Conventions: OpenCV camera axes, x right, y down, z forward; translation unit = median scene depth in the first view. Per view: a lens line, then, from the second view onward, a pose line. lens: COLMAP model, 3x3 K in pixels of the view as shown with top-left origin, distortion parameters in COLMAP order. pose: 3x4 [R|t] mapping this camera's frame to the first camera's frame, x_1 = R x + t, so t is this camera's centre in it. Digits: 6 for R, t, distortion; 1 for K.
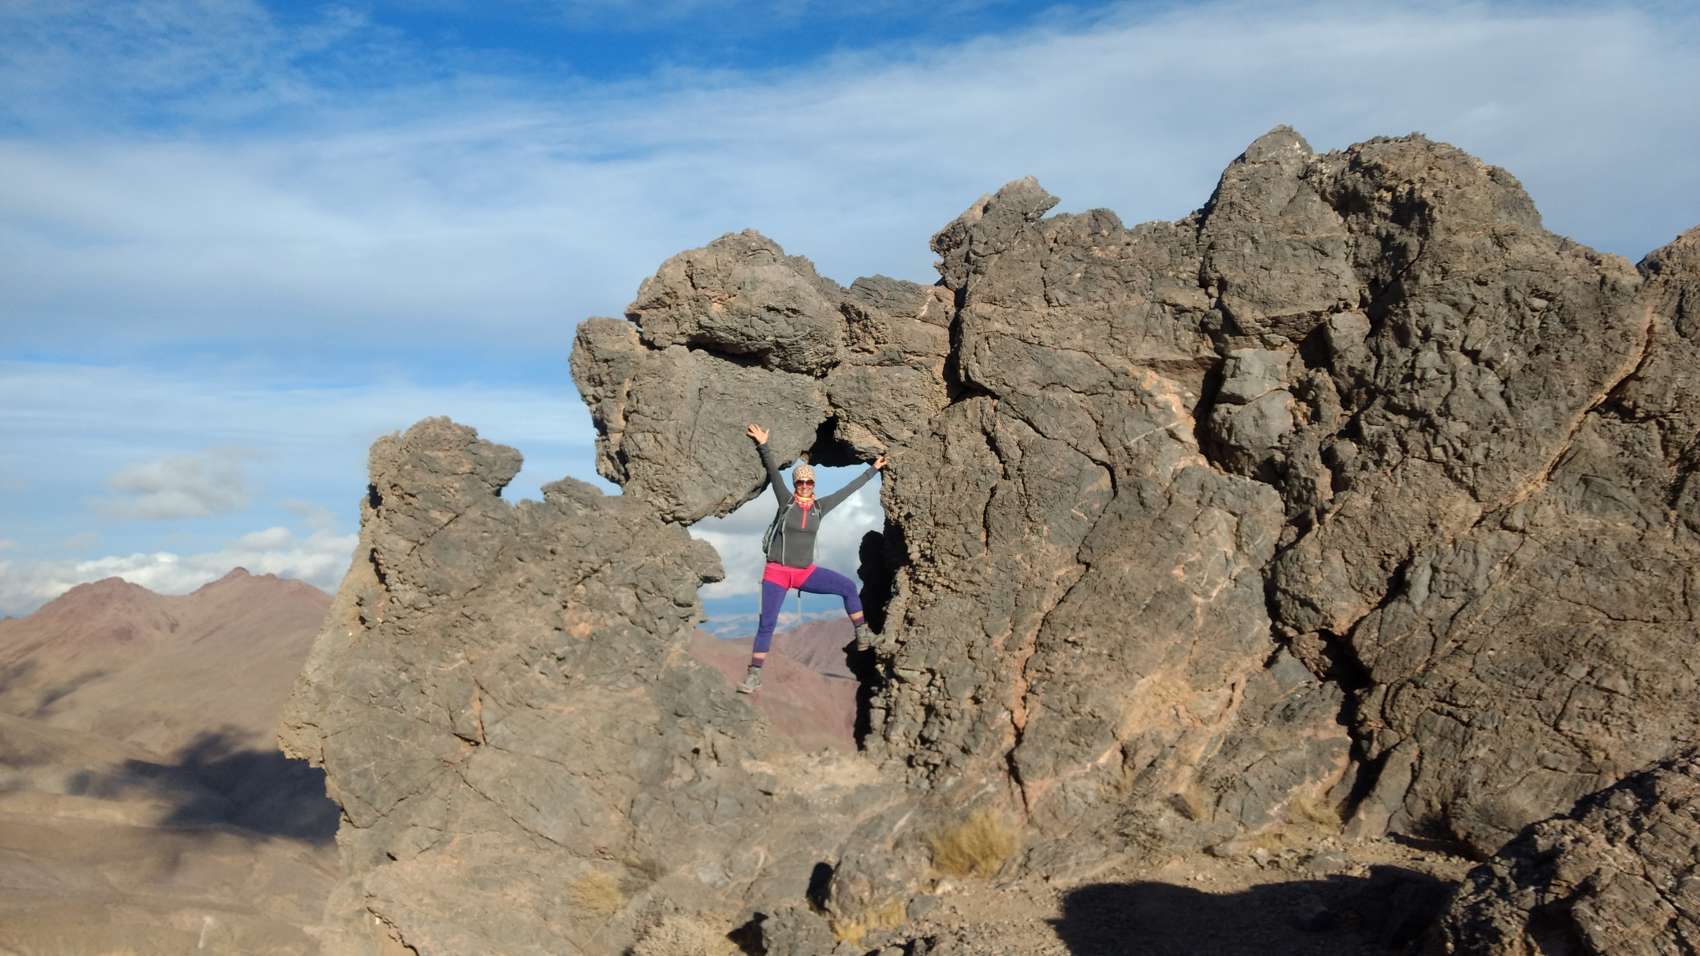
lens RADIAL K [[1266.1, 0, 842.2], [0, 1266.1, 470.9], [0, 0, 1]] dist [0.007232, -0.028449]
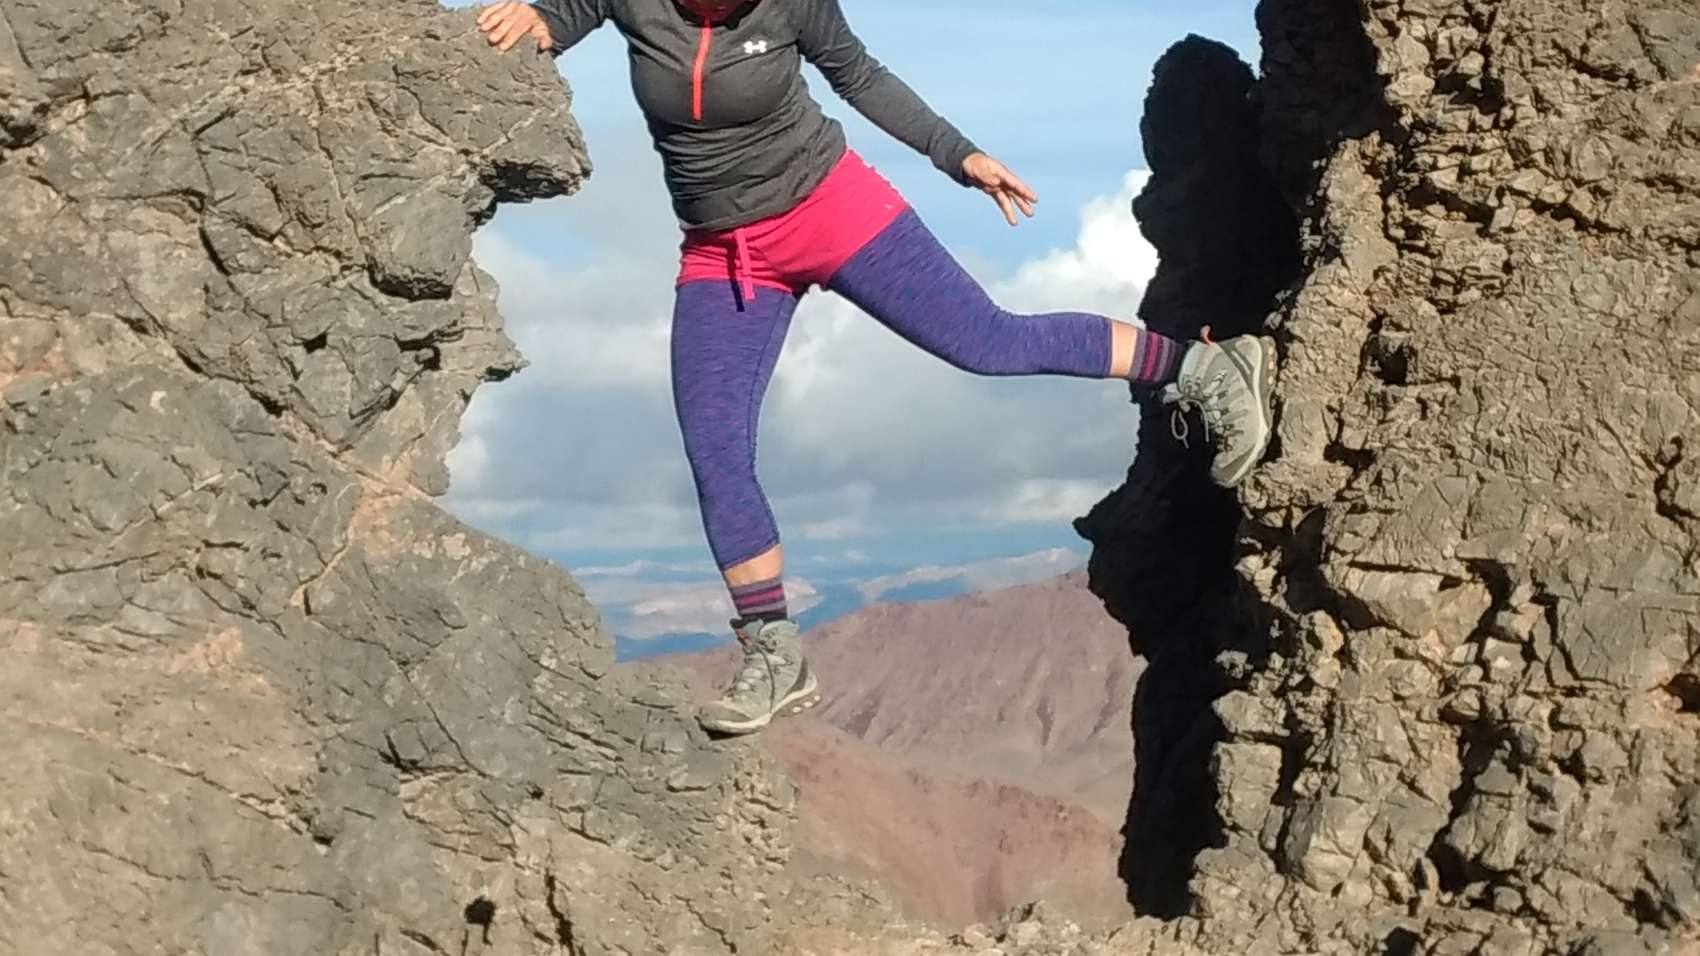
lens RADIAL K [[3840.2, 0, 746.7], [0, 3840.2, 513.5], [0, 0, 1]] dist [0.051885, 0.000000]
pose [[0.998267, -0.009069, -0.058139, -0.024308], [0.014497, 0.995501, 0.093635, 0.080925], [0.057029, -0.094315, 0.993908, 0.302466]]
